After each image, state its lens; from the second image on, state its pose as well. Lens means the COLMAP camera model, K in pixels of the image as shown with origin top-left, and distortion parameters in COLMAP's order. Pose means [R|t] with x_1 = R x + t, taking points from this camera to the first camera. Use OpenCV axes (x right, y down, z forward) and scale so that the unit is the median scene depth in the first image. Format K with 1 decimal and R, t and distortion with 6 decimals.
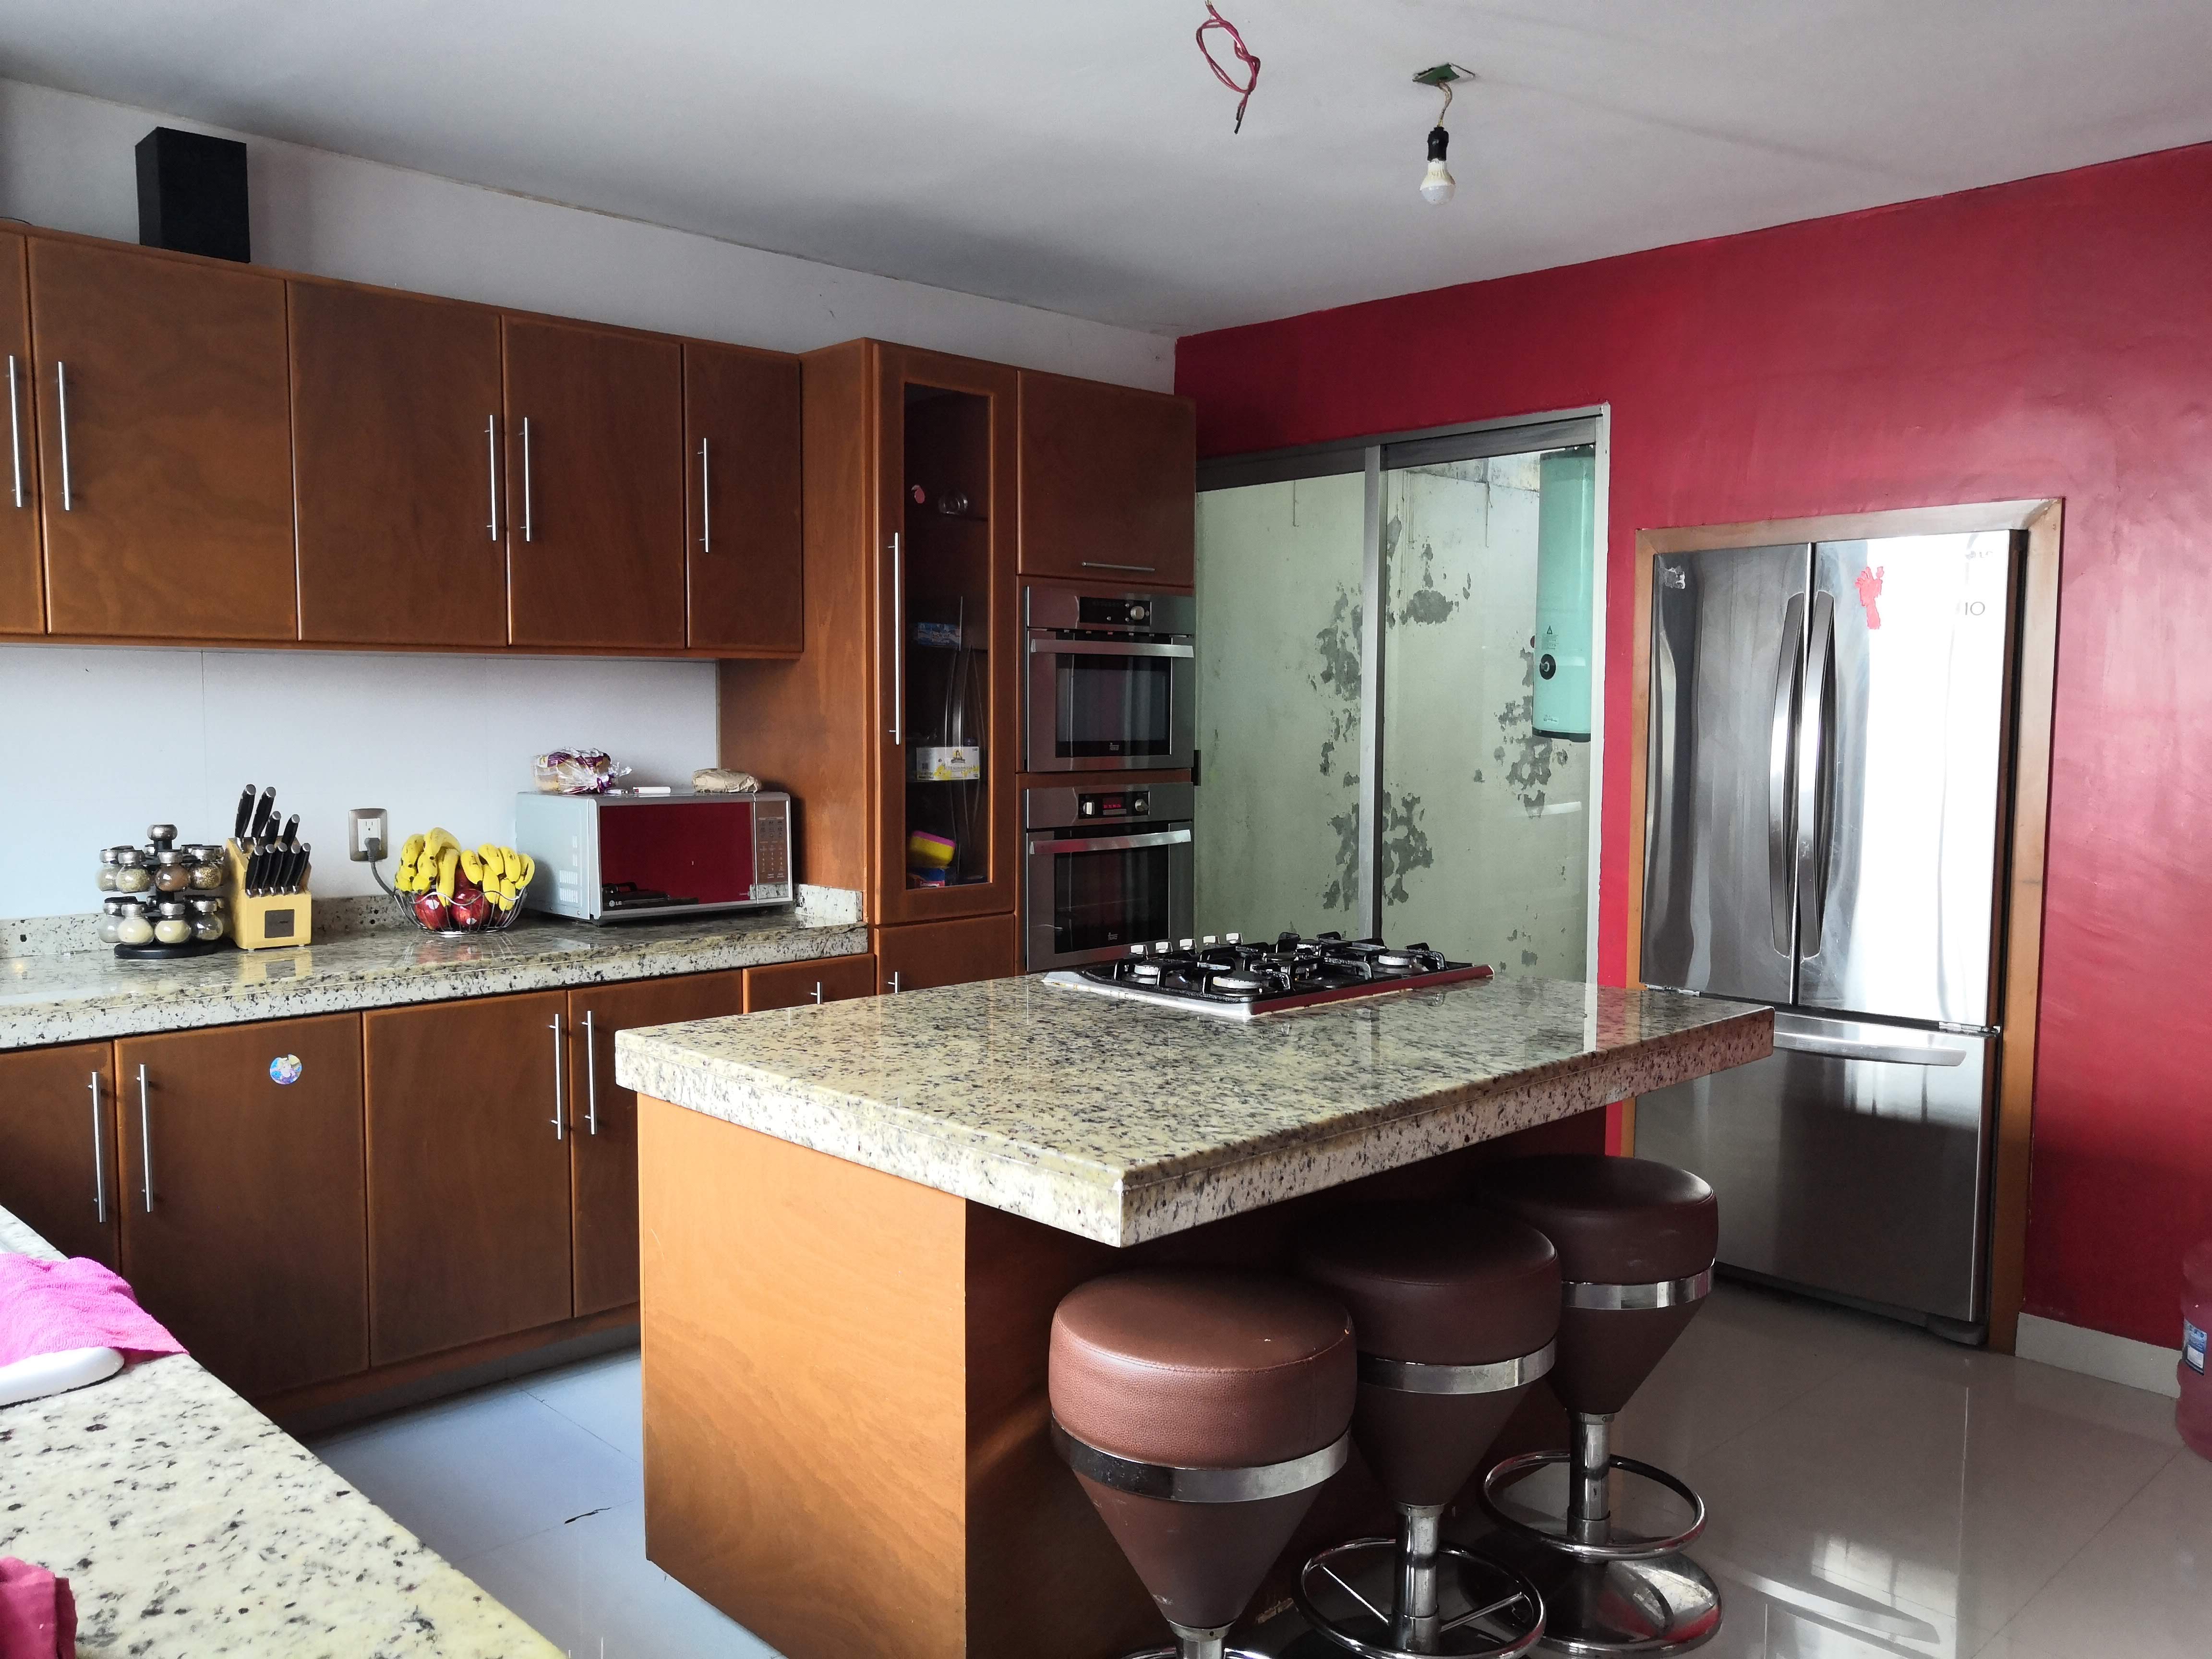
lens RADIAL K [[1737.4, 0, 1095.9], [0, 1737.4, 847.6], [0, 0, 1]] dist [0.007199, 0.009415]
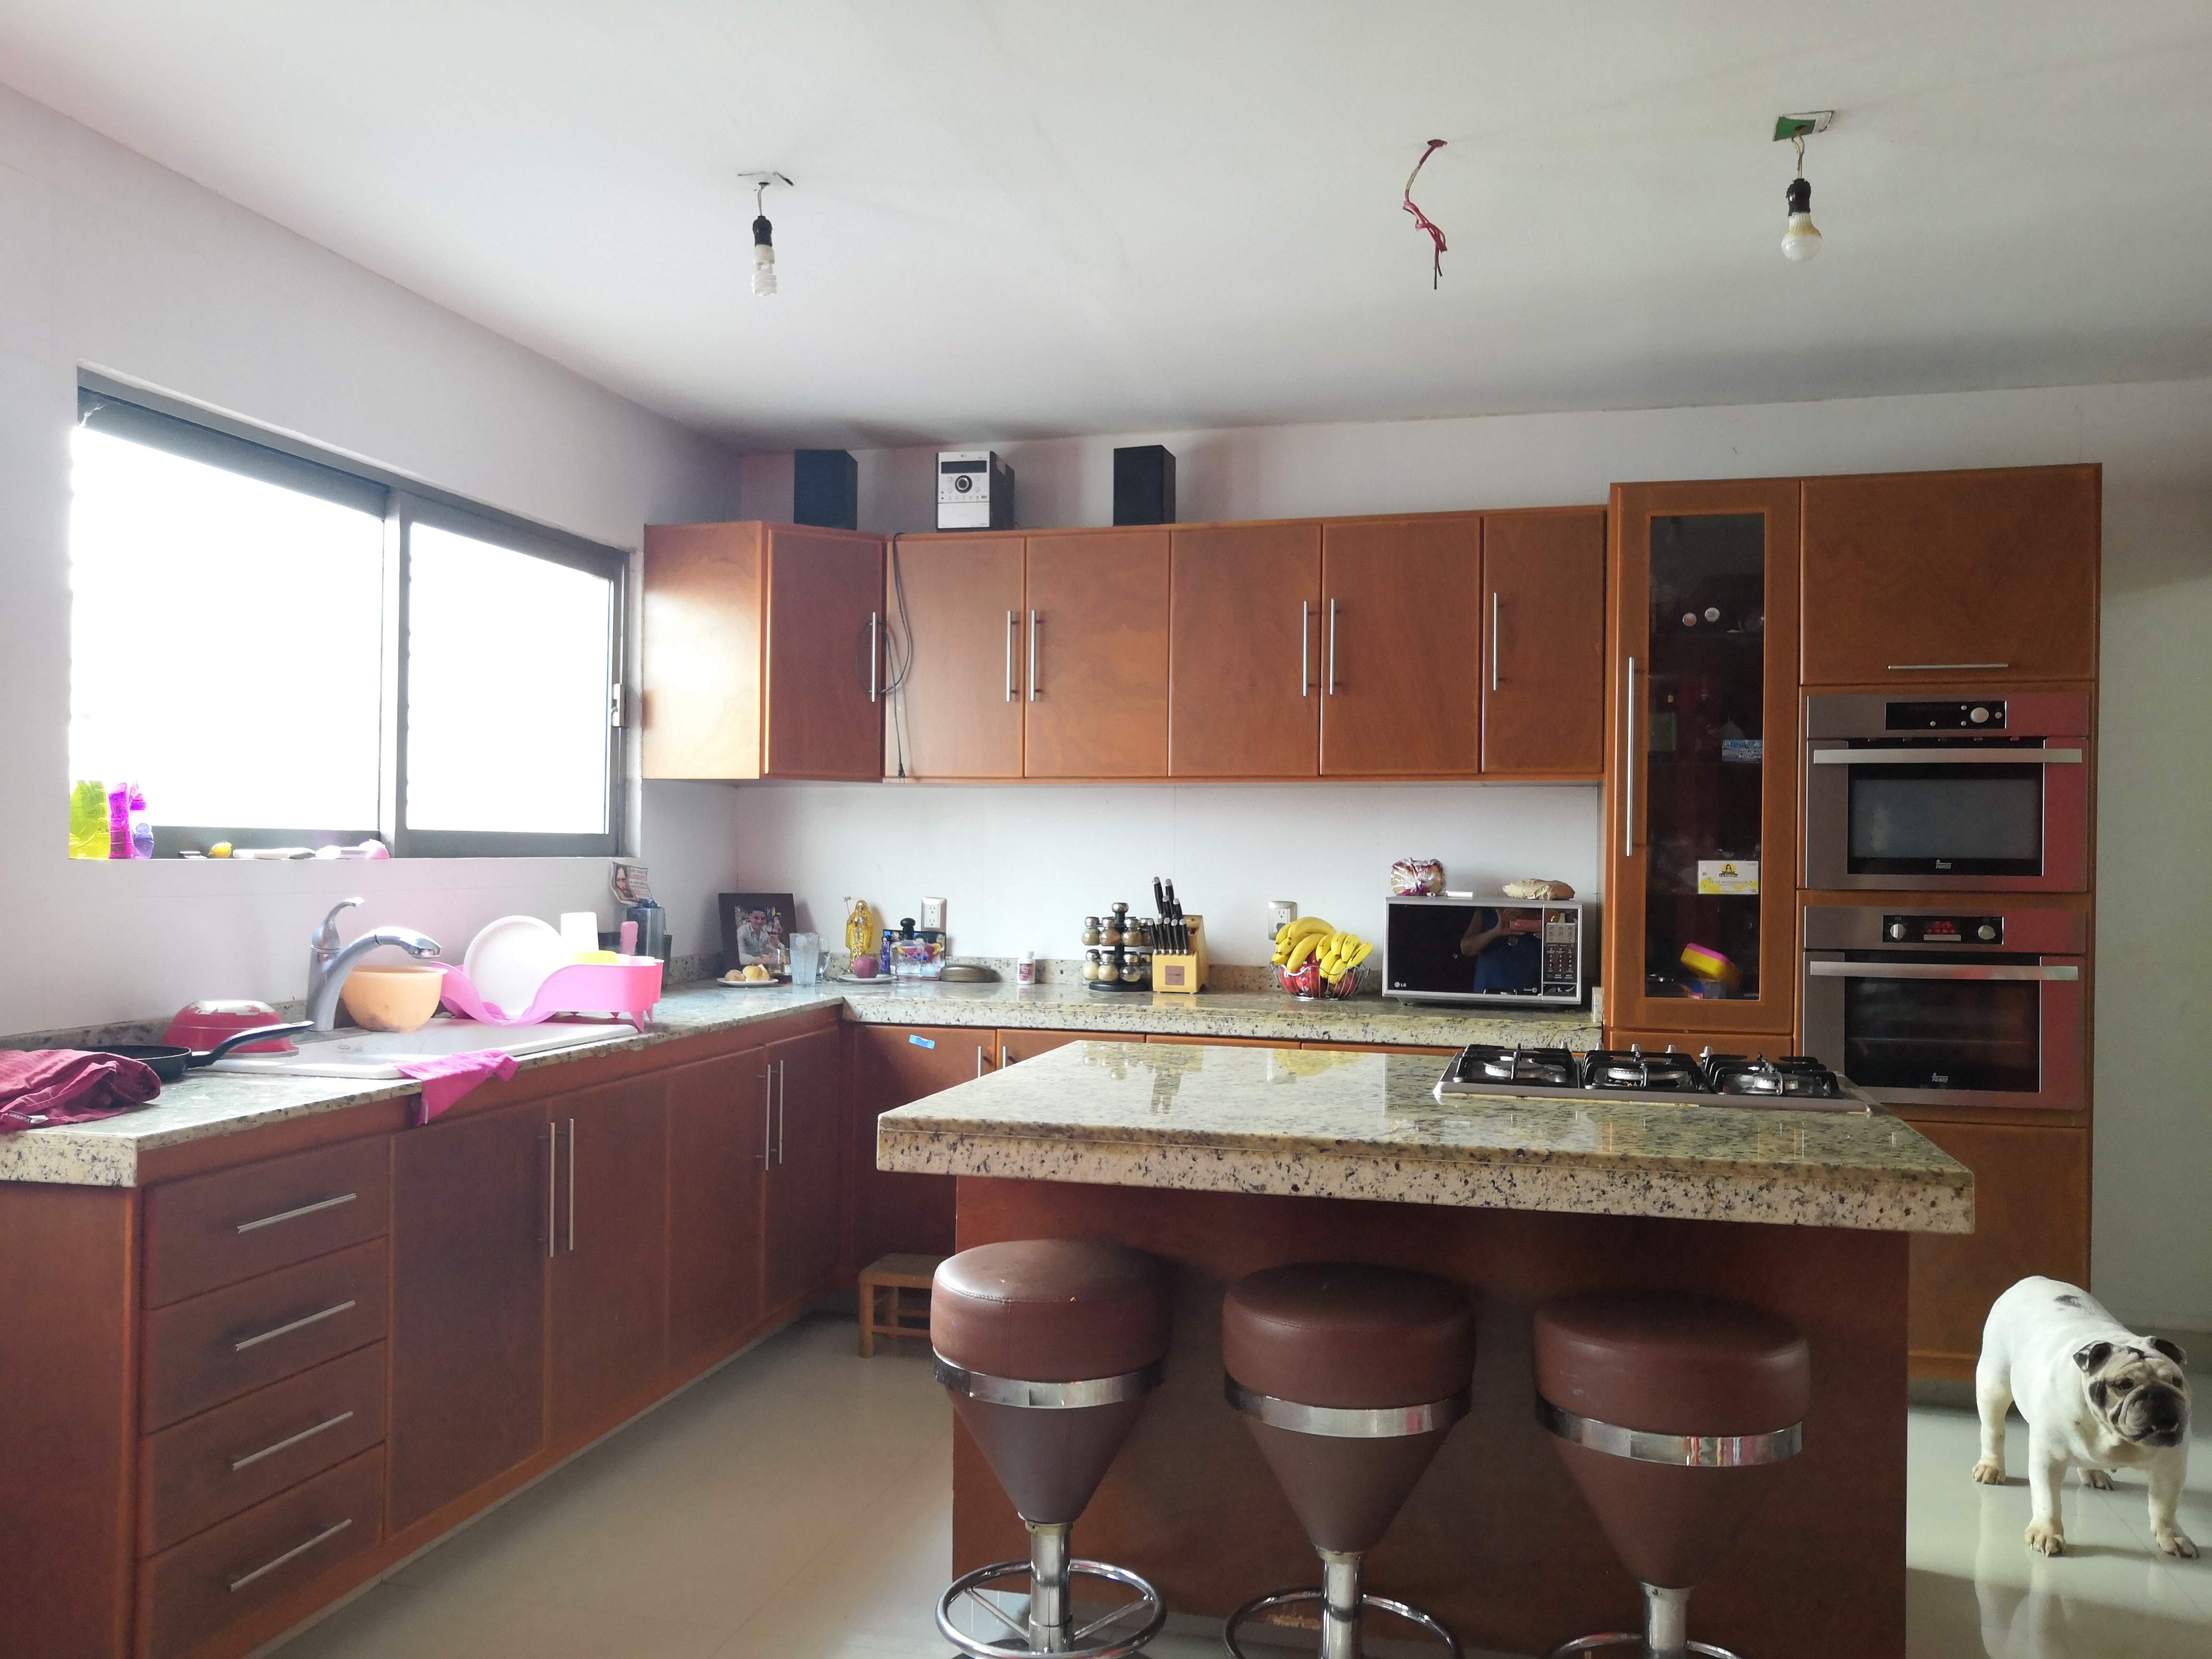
lens RADIAL K [[1707.8, 0, 1106.0], [0, 1707.8, 829.5], [0, 0, 1]] dist [0.022702, -0.001005]
pose [[0.527123, -0.010346, -0.849726, 0.703558], [-0.076313, 0.995309, -0.059459, 0.012441], [0.846355, 0.096188, 0.523861, 0.217365]]
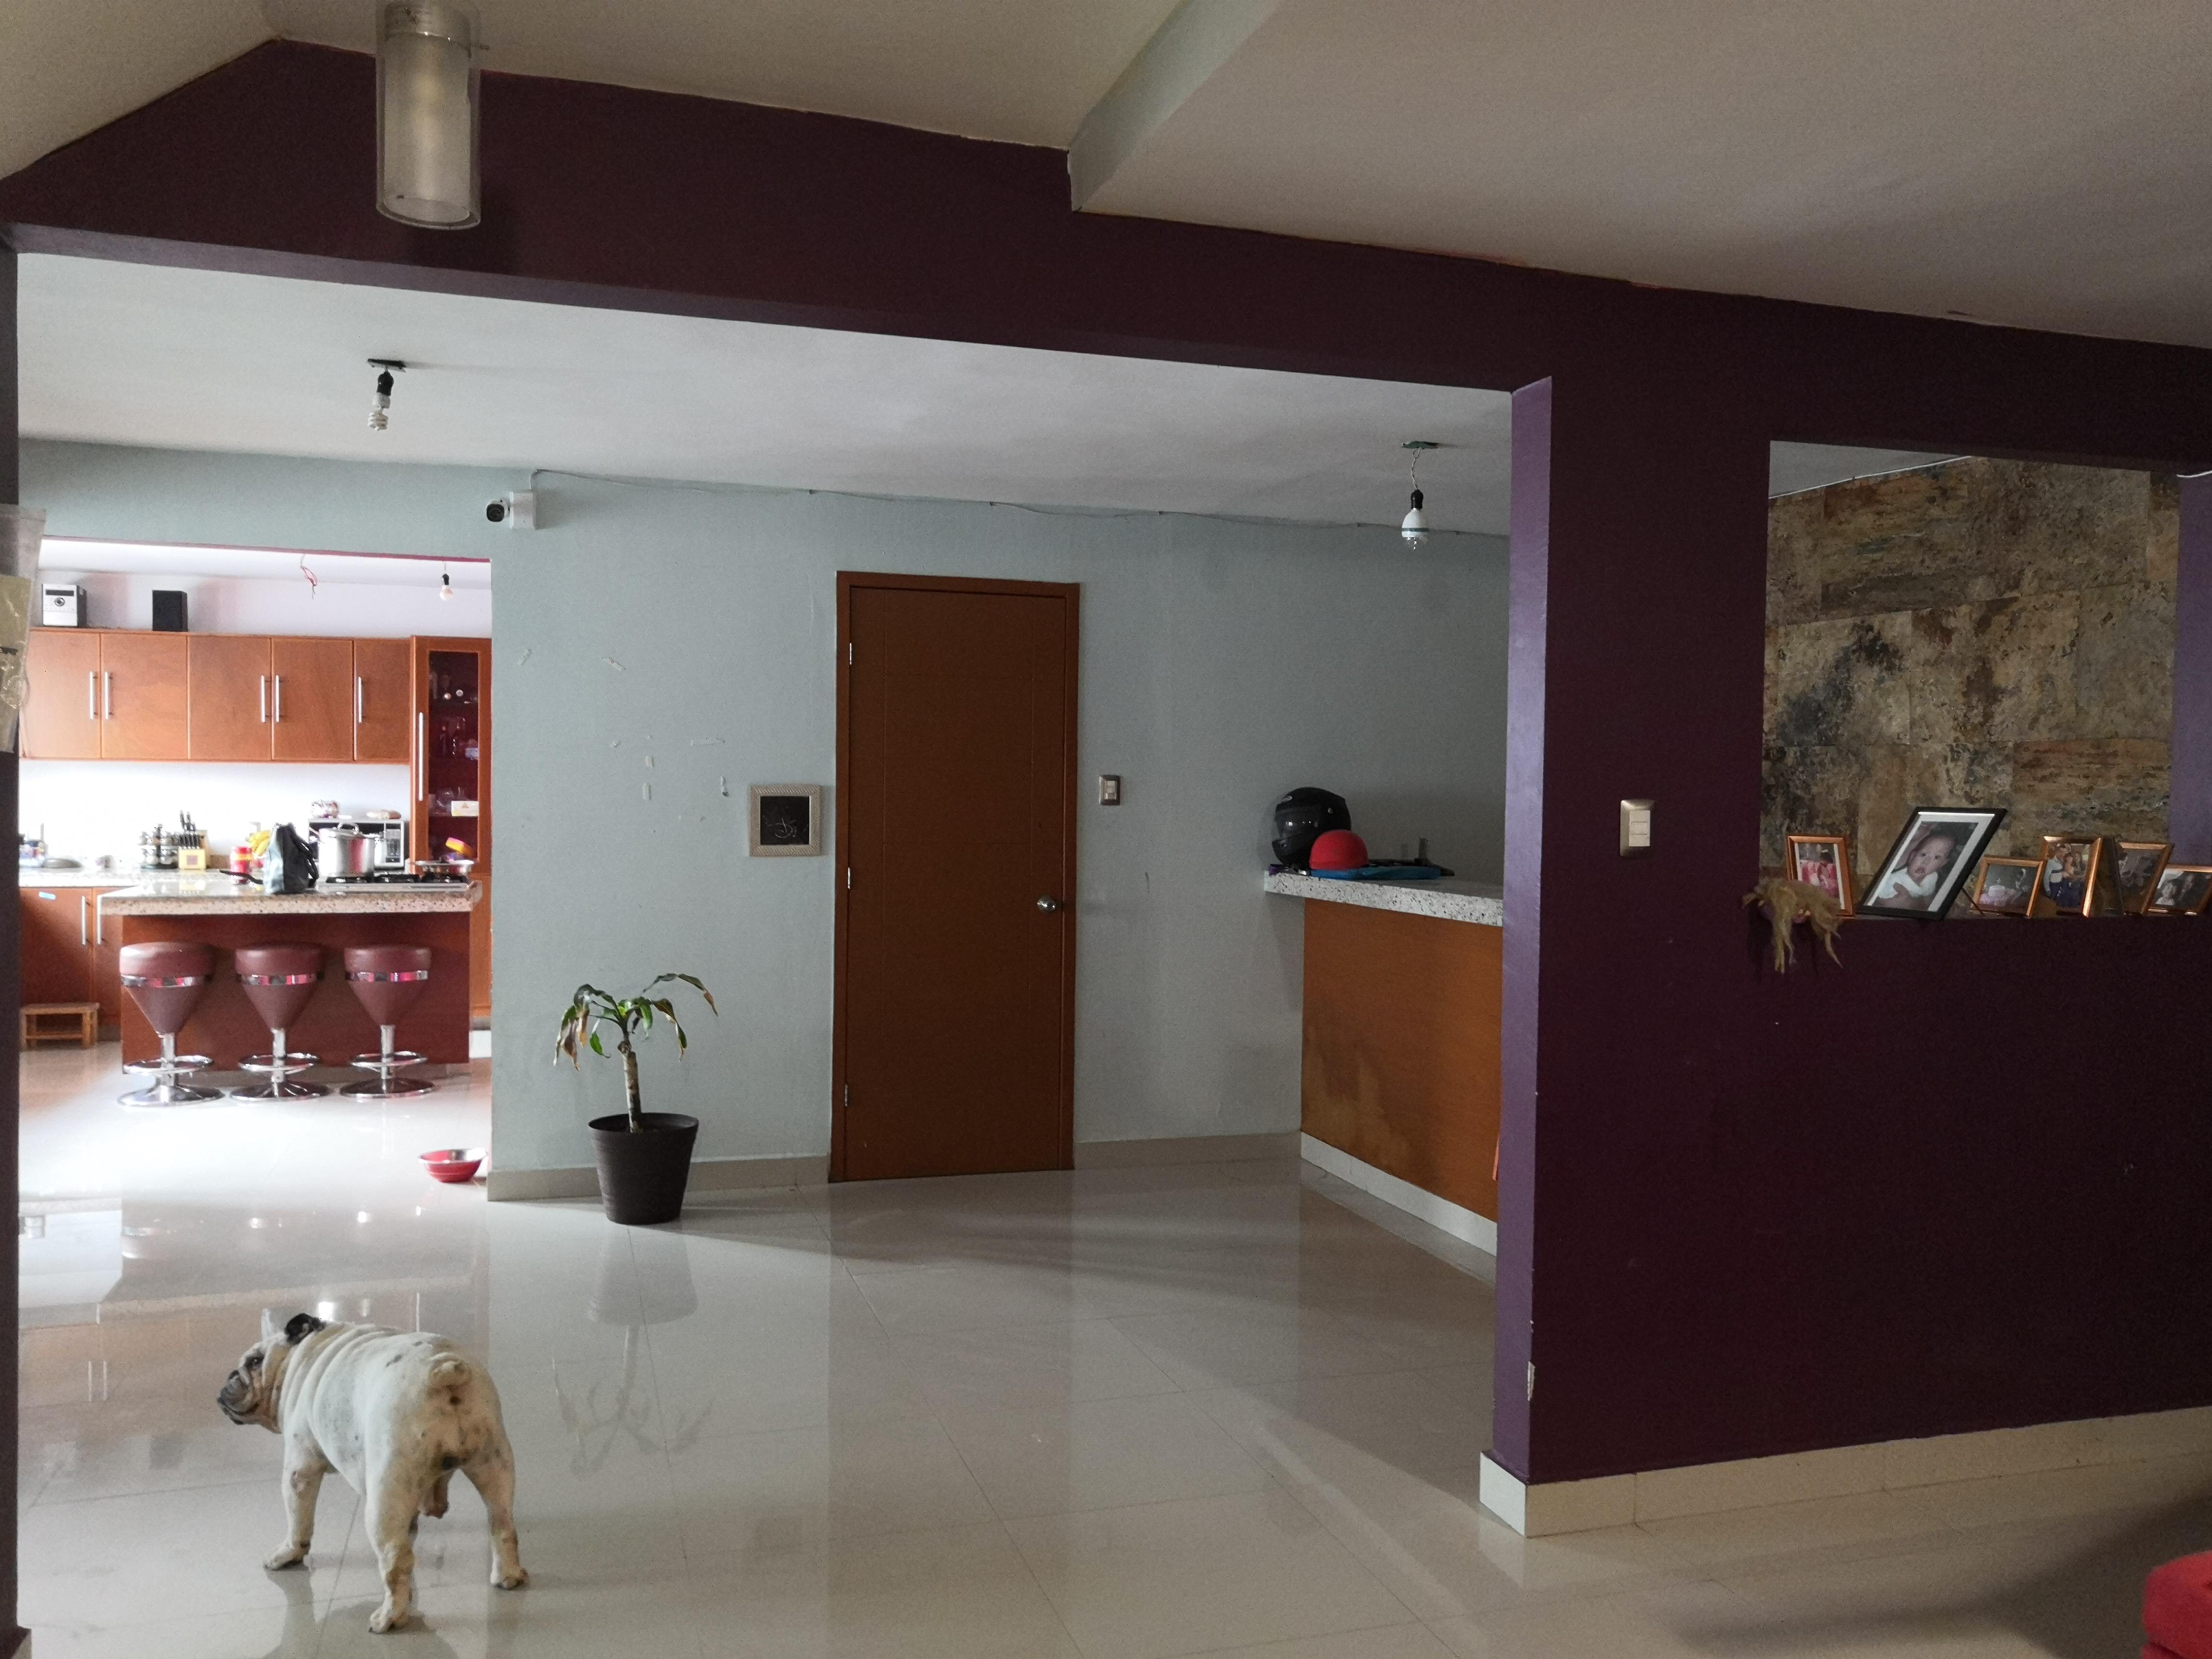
lens RADIAL K [[1737.4, 0, 1095.9], [0, 1737.4, 847.6], [0, 0, 1]] dist [0.007199, 0.009415]
pose [[0.897378, 0.021742, -0.440728, 2.113027], [-0.042595, 0.998389, -0.037476, 0.068069], [0.439203, 0.052403, 0.896858, -0.890058]]
